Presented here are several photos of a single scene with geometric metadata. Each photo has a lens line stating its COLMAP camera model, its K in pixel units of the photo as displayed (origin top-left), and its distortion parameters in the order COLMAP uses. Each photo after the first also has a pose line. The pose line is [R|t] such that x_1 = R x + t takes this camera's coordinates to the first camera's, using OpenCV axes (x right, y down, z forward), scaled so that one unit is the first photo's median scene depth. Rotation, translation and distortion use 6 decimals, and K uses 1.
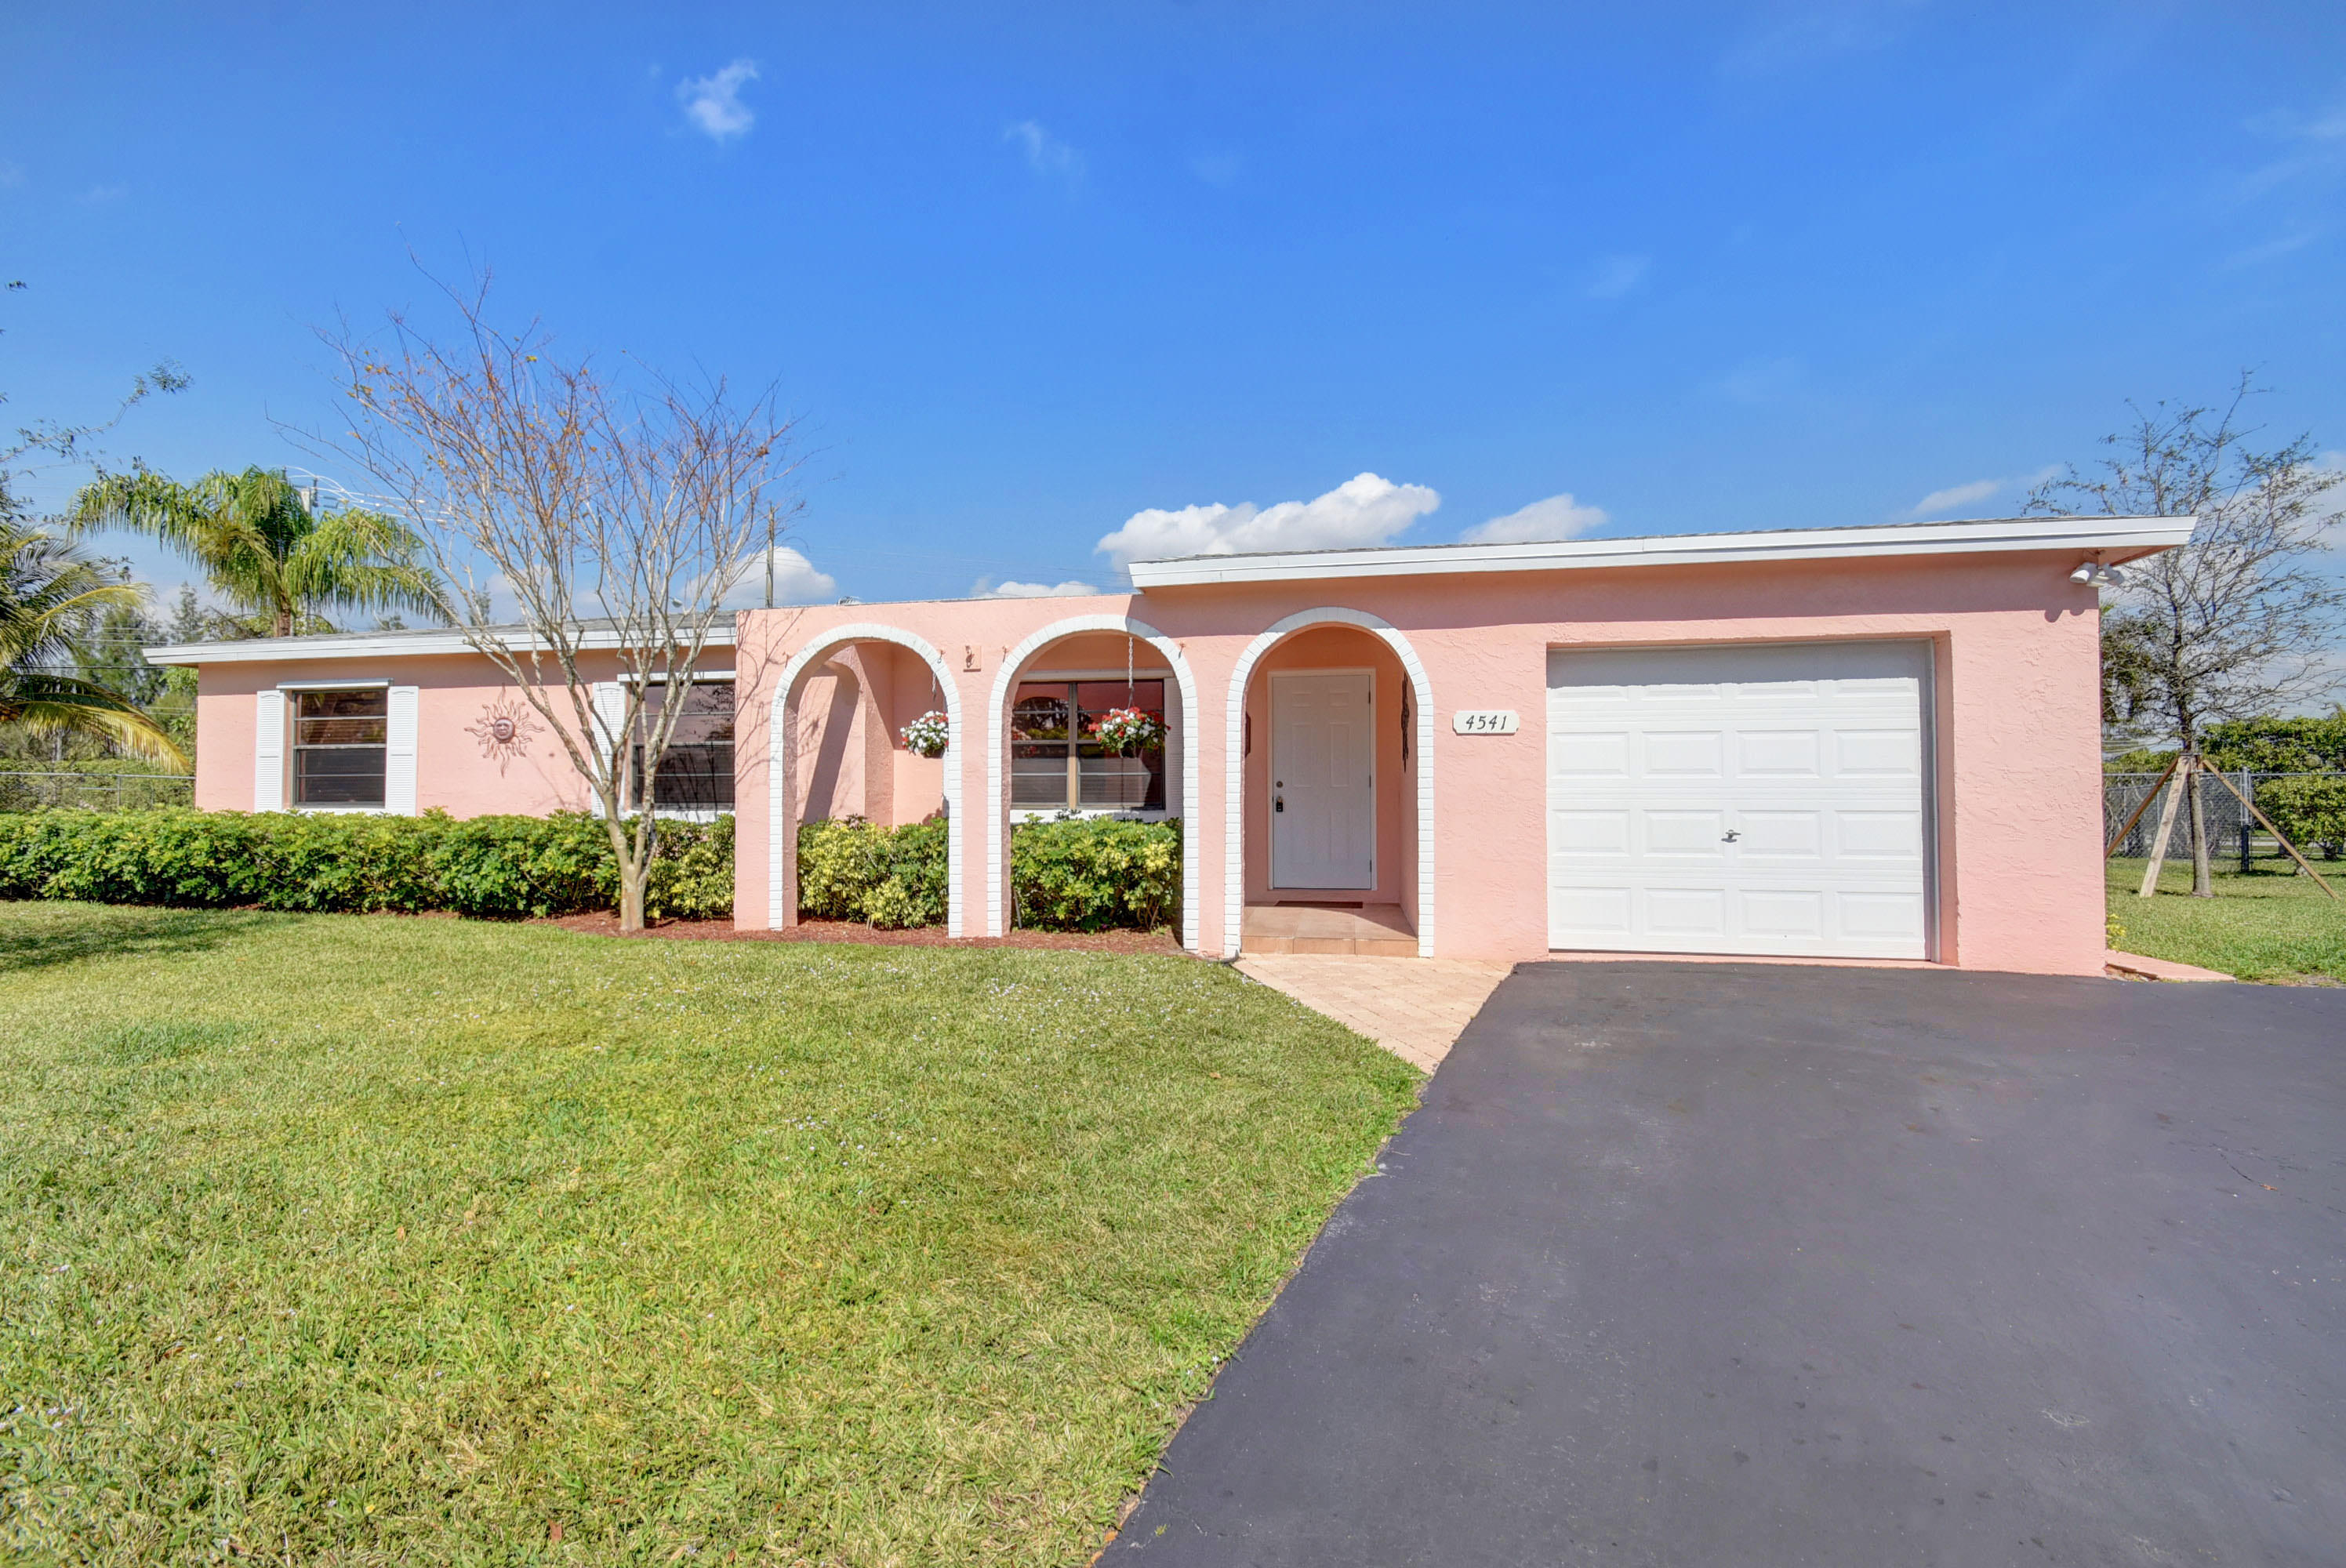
lens RADIAL K [[1028.4, 0, 1170.8], [0, 1028.4, 776.8], [0, 0, 1]] dist [0.001066, -0.009040]
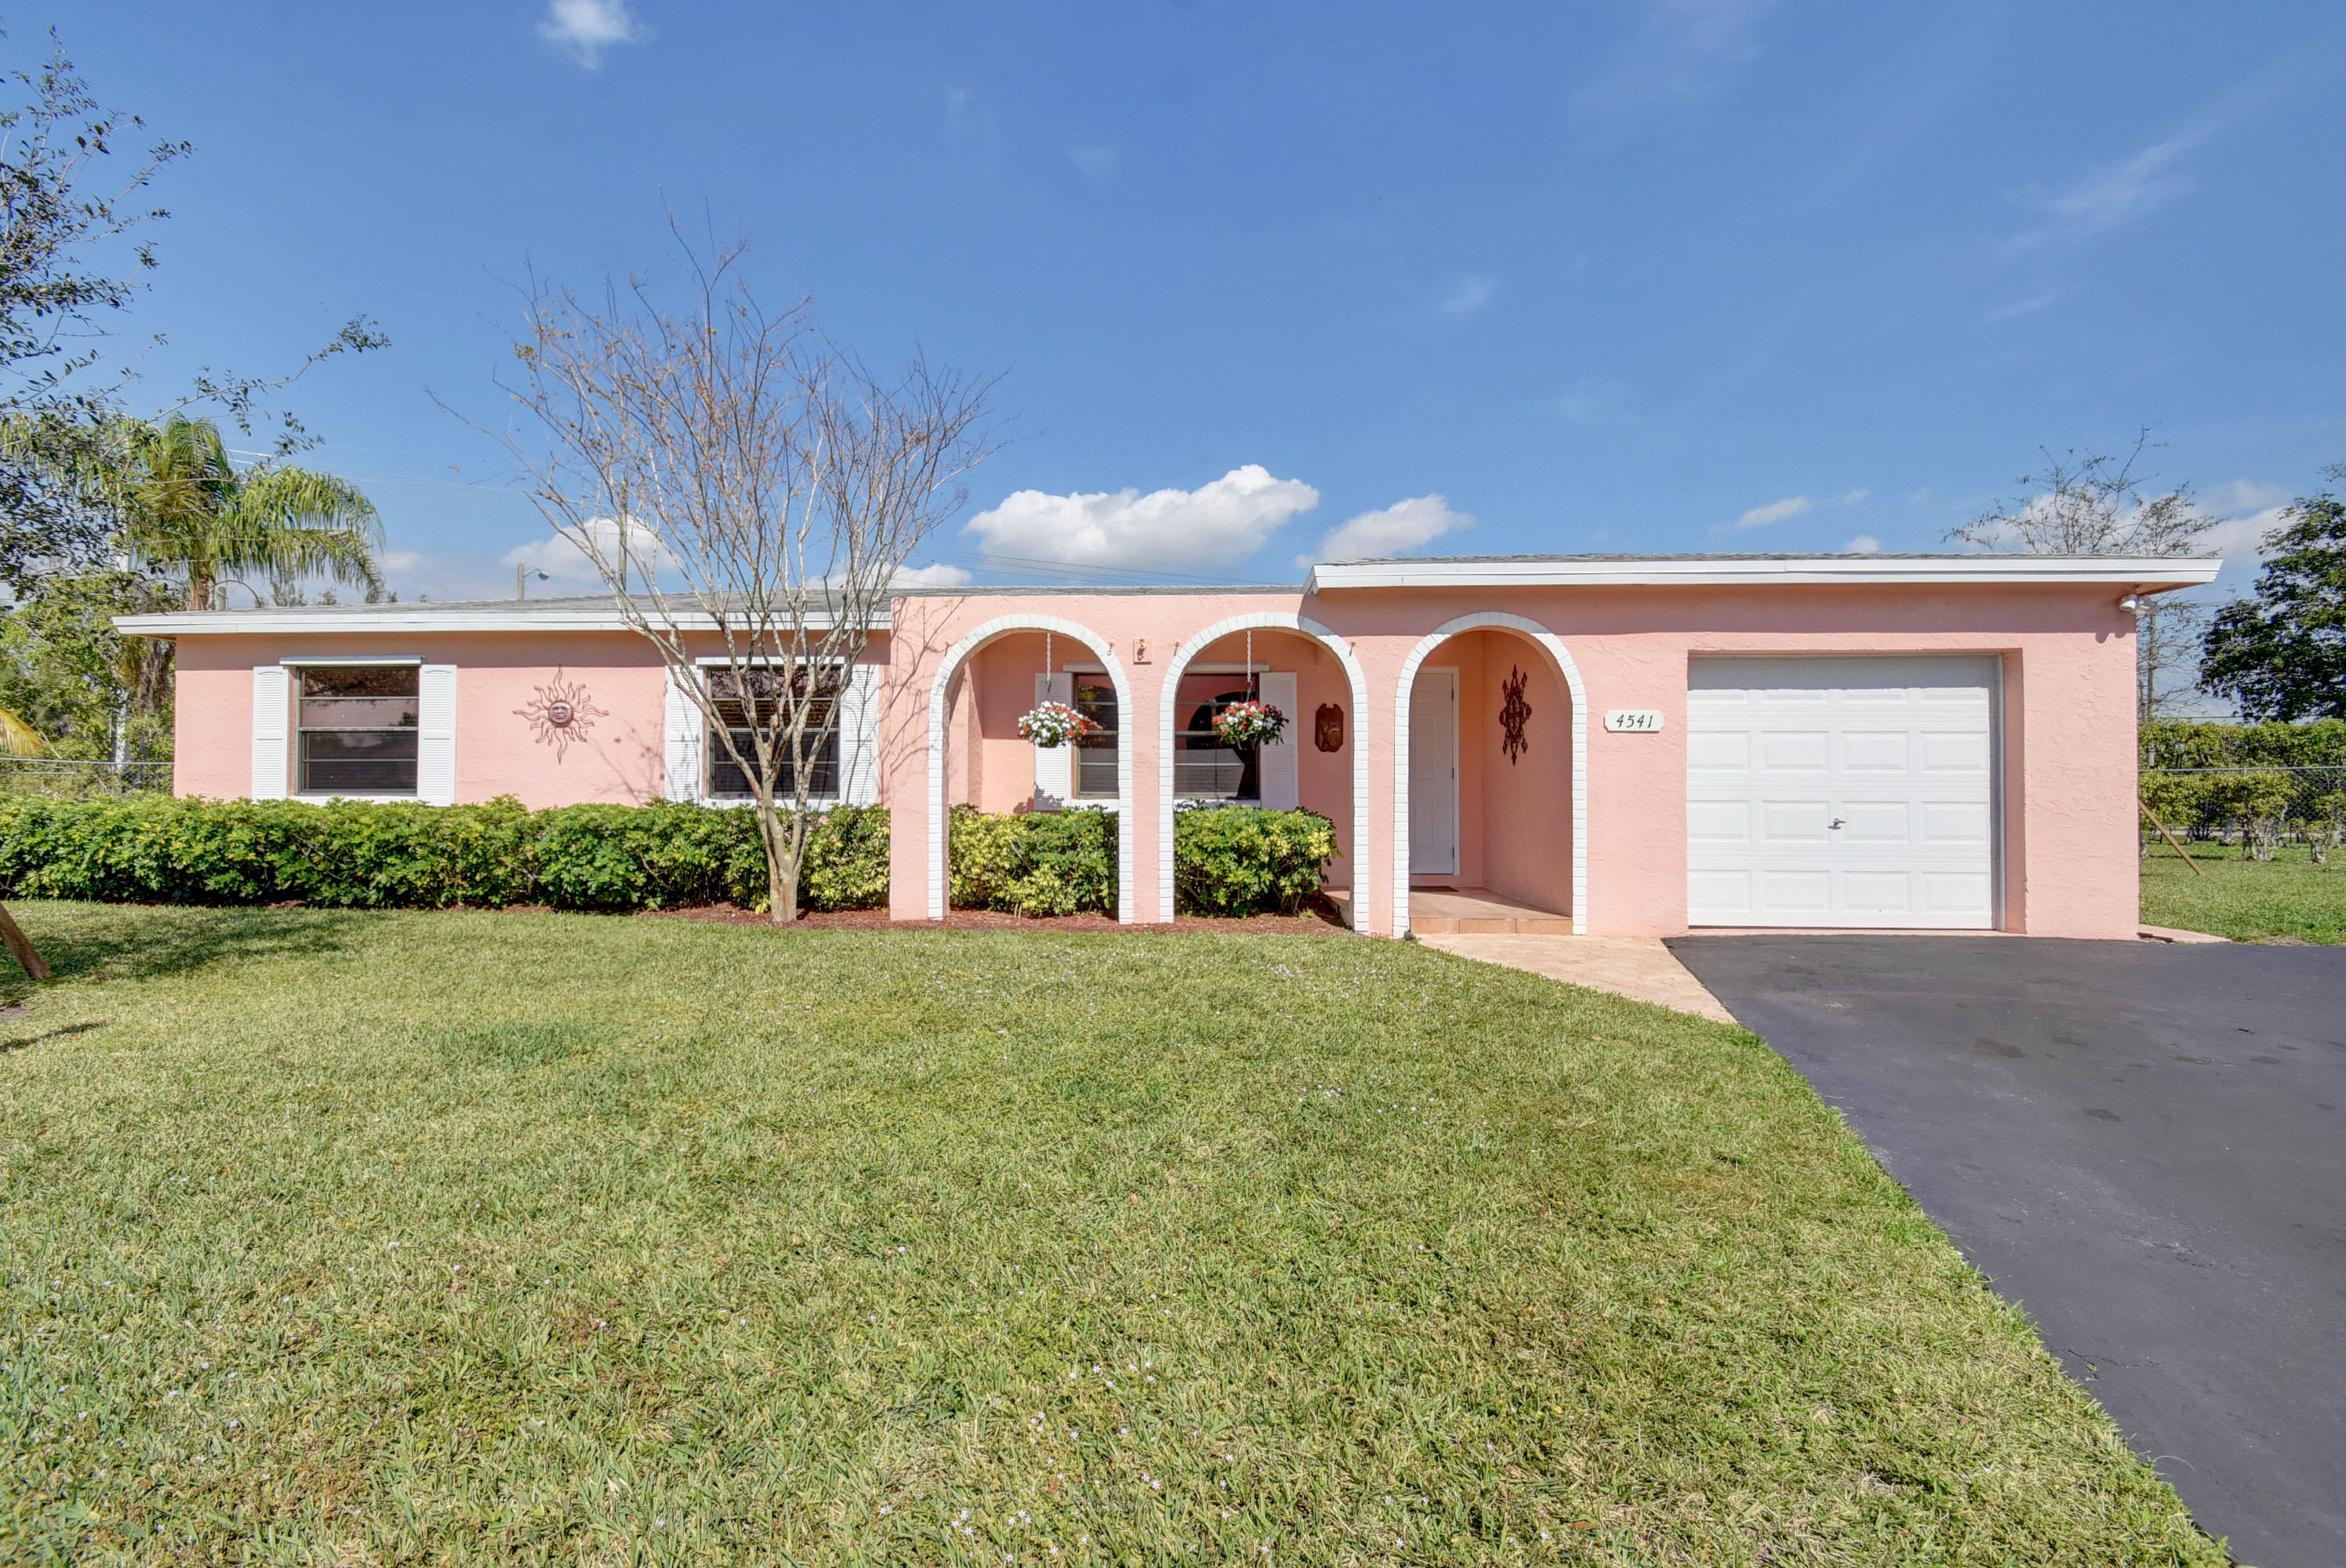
lens RADIAL K [[1028.4, 0, 1170.1], [0, 1028.4, 784.1], [0, 0, 1]] dist [0.001066, -0.009040]
pose [[0.990176, 0.003491, 0.139782, -0.304853], [-0.006377, 0.999776, 0.020205, -0.004208], [-0.139680, -0.020897, 0.989976, -0.019825]]
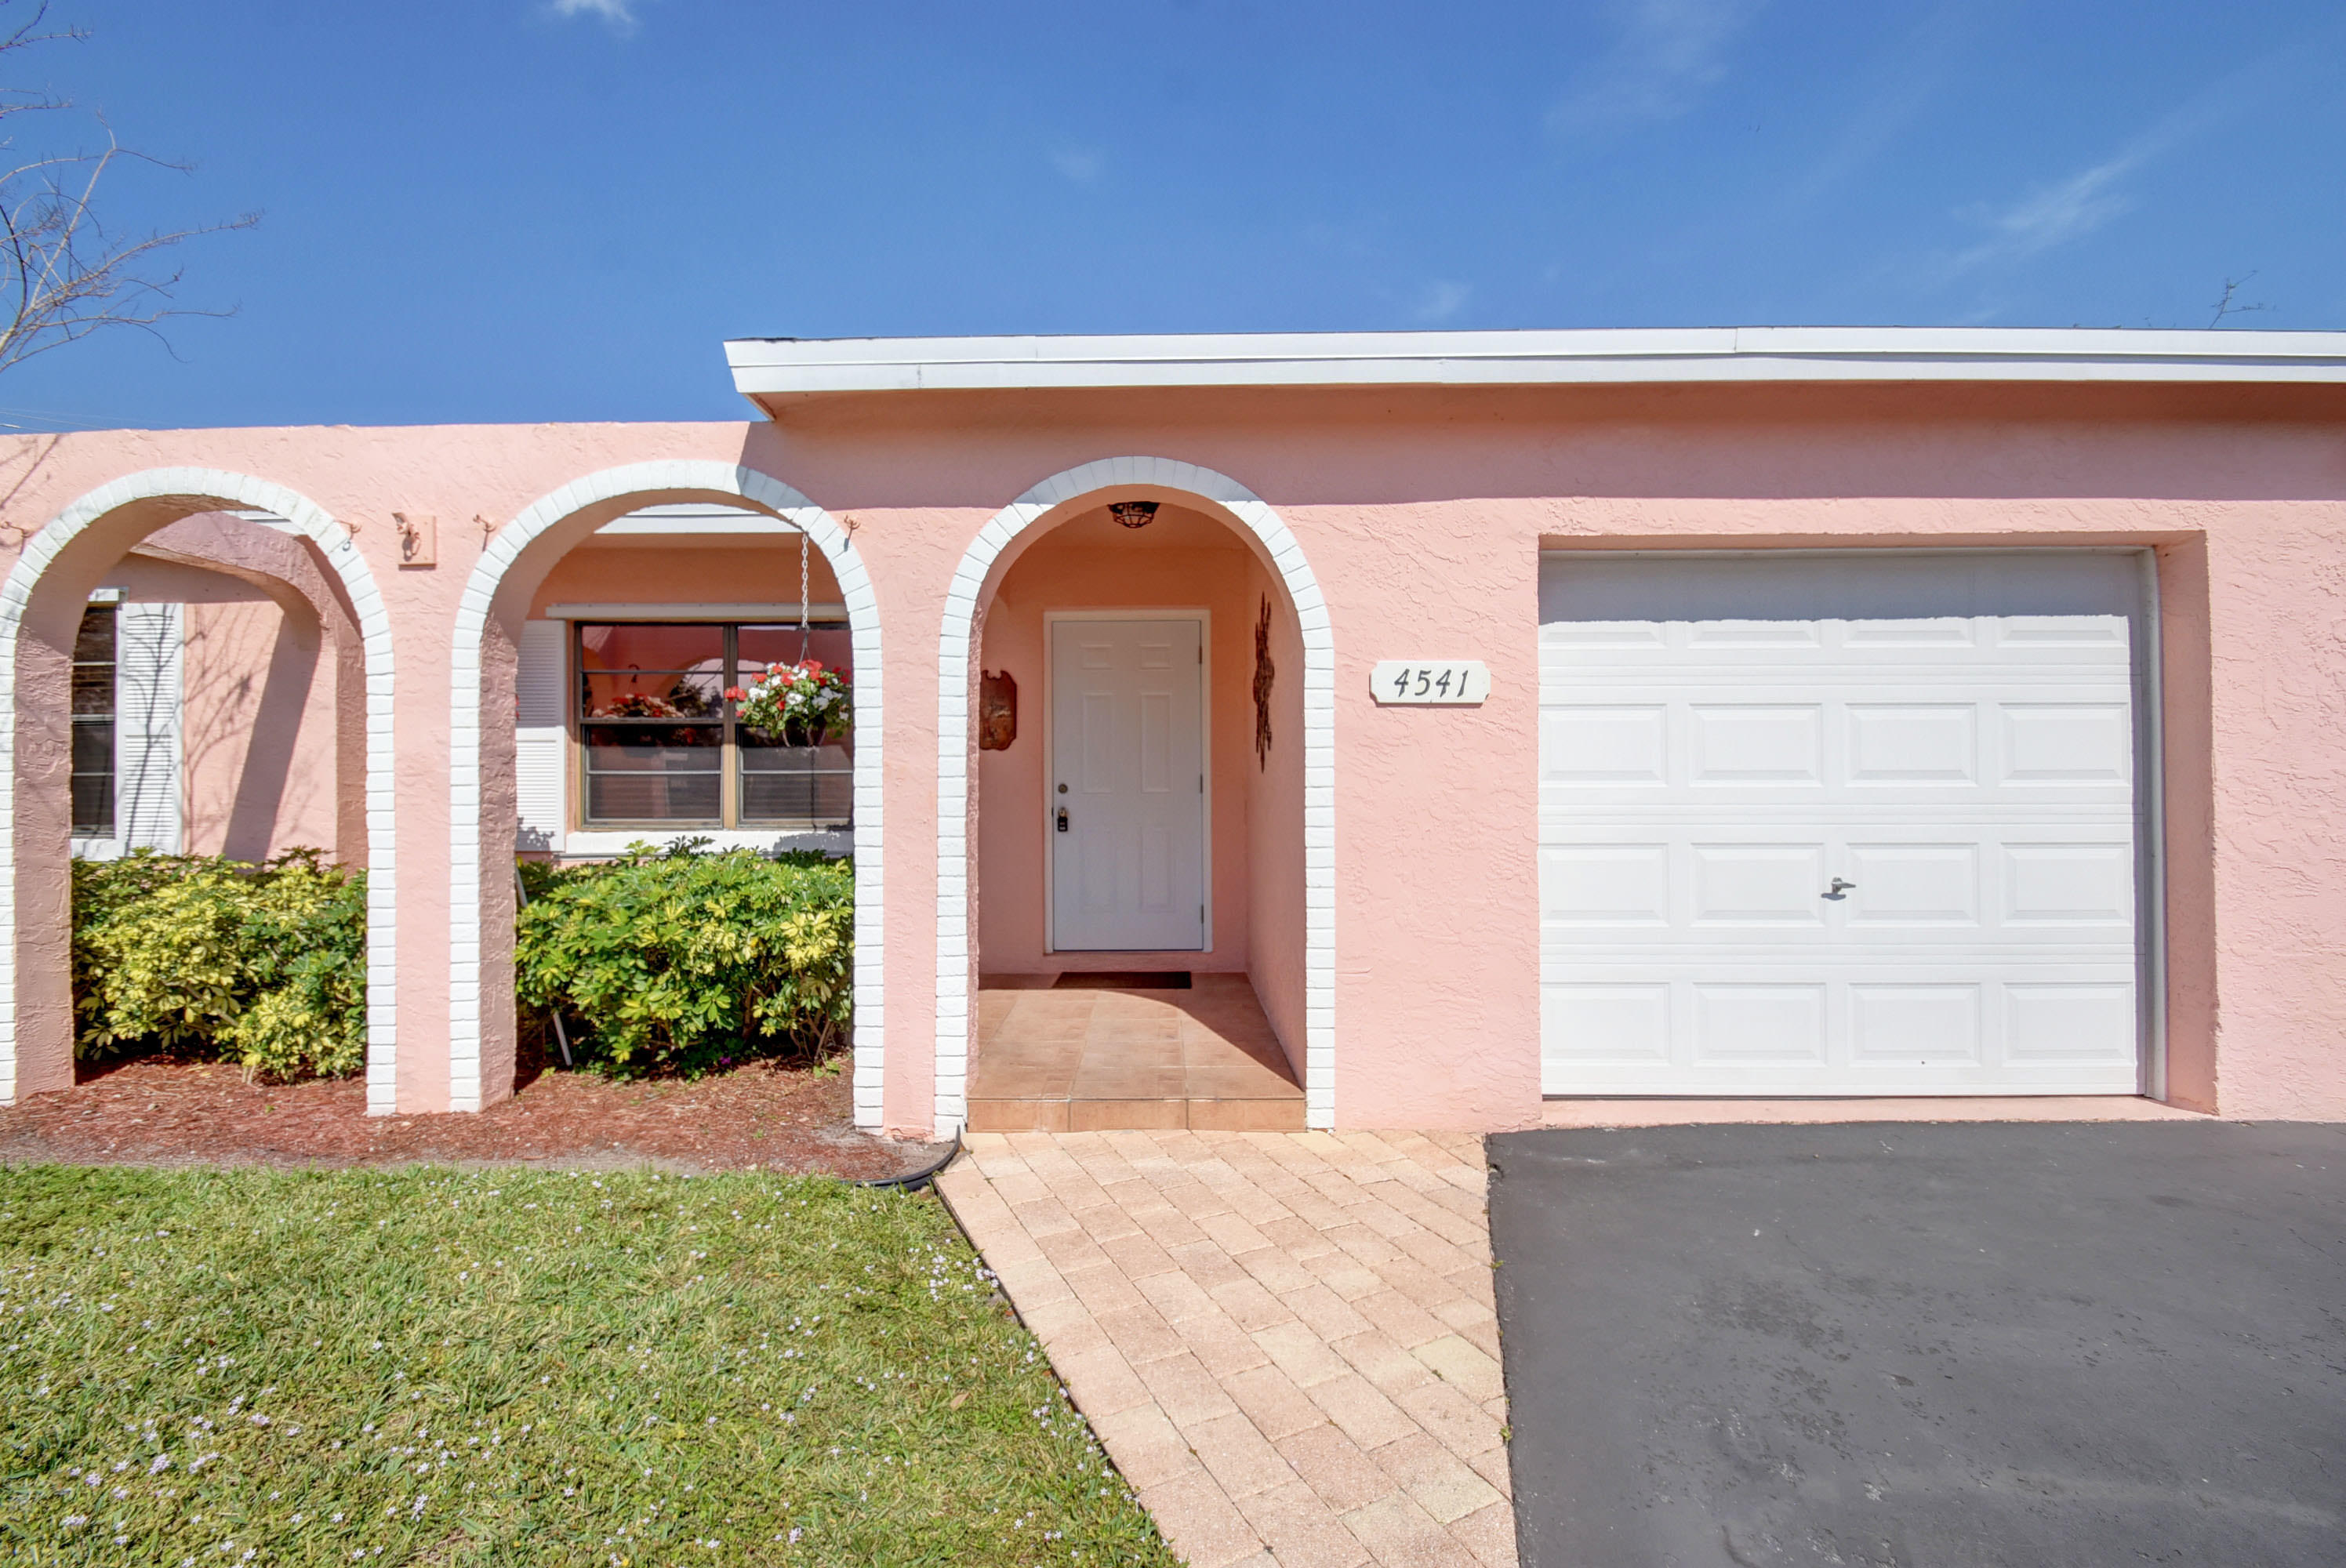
lens RADIAL K [[1028.4, 0, 1166.8], [0, 1028.4, 785.1], [0, 0, 1]] dist [0.001066, -0.009040]
pose [[0.984227, -0.003517, 0.176873, 0.070417], [-0.000311, 0.999766, 0.021615, -0.010451], [-0.176908, -0.021329, 0.983996, 0.449228]]
